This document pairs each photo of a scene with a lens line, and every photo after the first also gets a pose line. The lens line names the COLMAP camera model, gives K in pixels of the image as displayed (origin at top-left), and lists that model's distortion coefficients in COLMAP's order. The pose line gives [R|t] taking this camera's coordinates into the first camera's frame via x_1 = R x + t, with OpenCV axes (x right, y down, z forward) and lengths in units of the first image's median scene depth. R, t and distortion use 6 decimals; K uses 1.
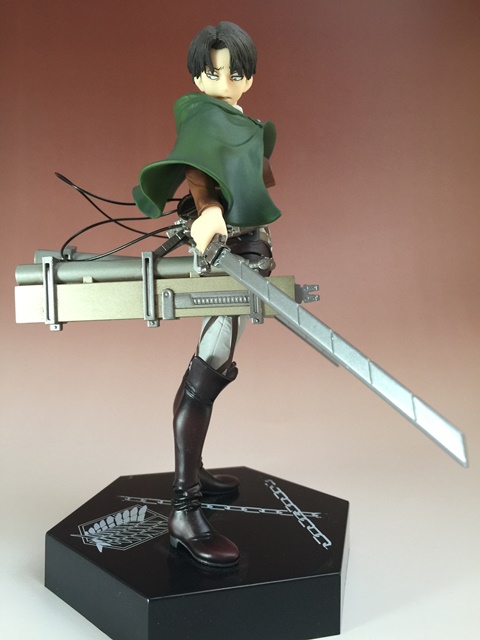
lens RADIAL K [[527.1, 0, 240.0], [0, 527.1, 320.0], [0, 0, 1]] dist [0.007726, 0.000437]
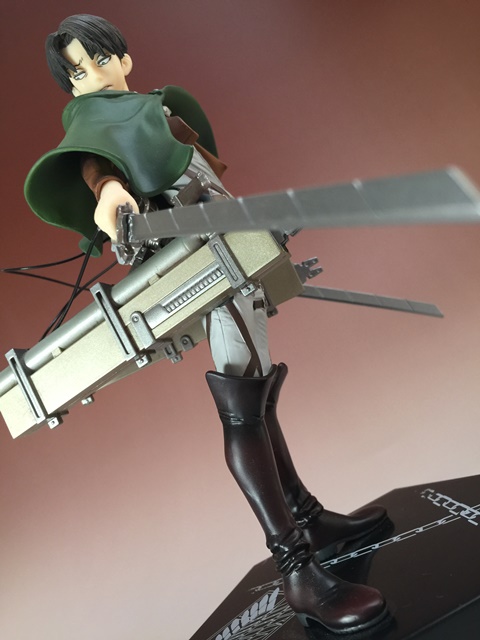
lens RADIAL K [[557.1, 0, 217.6], [0, 557.1, 319.5], [0, 0, 1]] dist [-0.004963, -0.018189]
pose [[0.840661, -0.496321, -0.216692, 0.135771], [0.461184, 0.865840, -0.193987, 0.159694], [0.283900, 0.063143, 0.956773, 0.225311]]
